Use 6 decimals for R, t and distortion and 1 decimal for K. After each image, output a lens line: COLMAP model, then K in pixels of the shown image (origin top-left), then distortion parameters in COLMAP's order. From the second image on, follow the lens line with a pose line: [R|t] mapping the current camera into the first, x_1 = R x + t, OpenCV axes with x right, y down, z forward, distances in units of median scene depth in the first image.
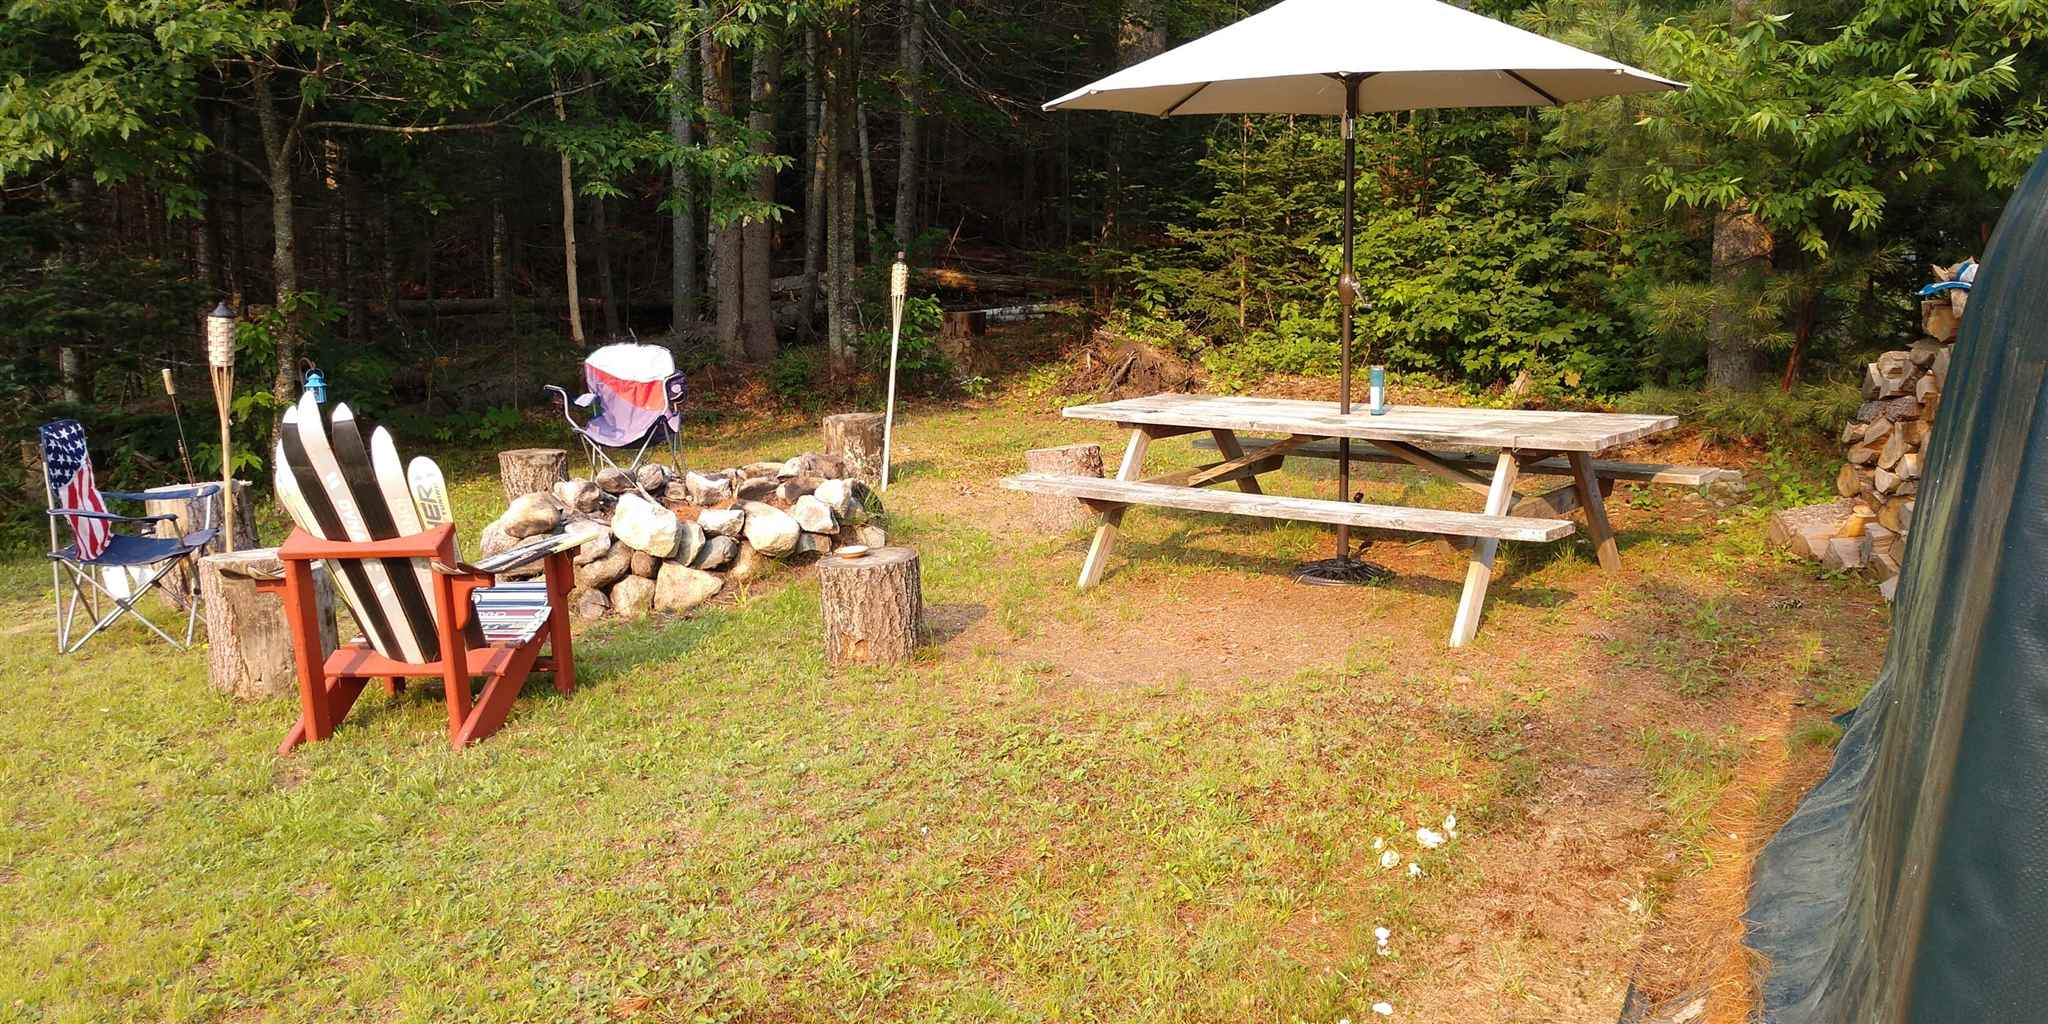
lens RADIAL K [[1557.9, 0, 1055.2], [0, 1557.9, 520.0], [0, 0, 1]] dist [0.014388, 0.015498]
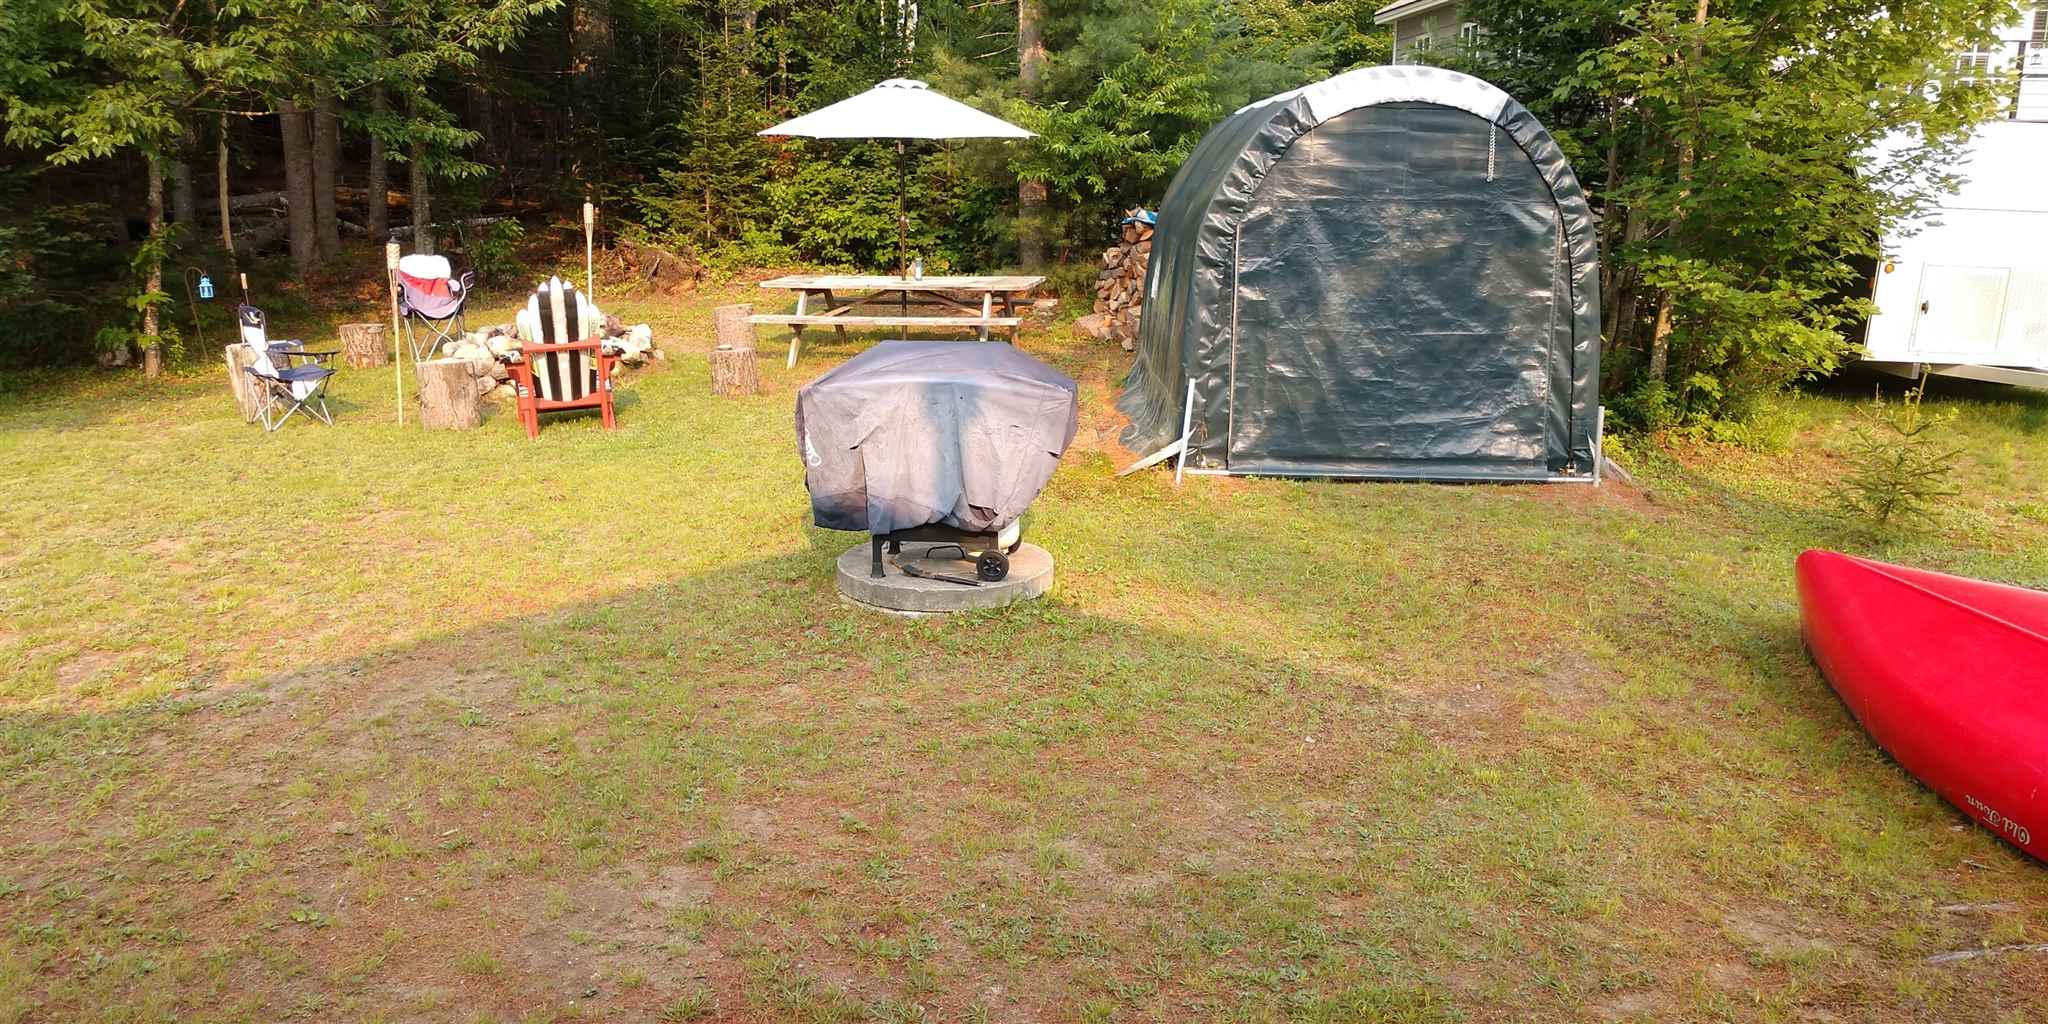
lens RADIAL K [[1557.9, 0, 1055.2], [0, 1557.9, 520.0], [0, 0, 1]] dist [0.014388, 0.015498]
pose [[0.872605, -0.100166, 0.478045, -0.580041], [0.069890, 0.994280, 0.080759, 0.085178], [-0.483400, -0.037060, 0.874615, -0.838529]]
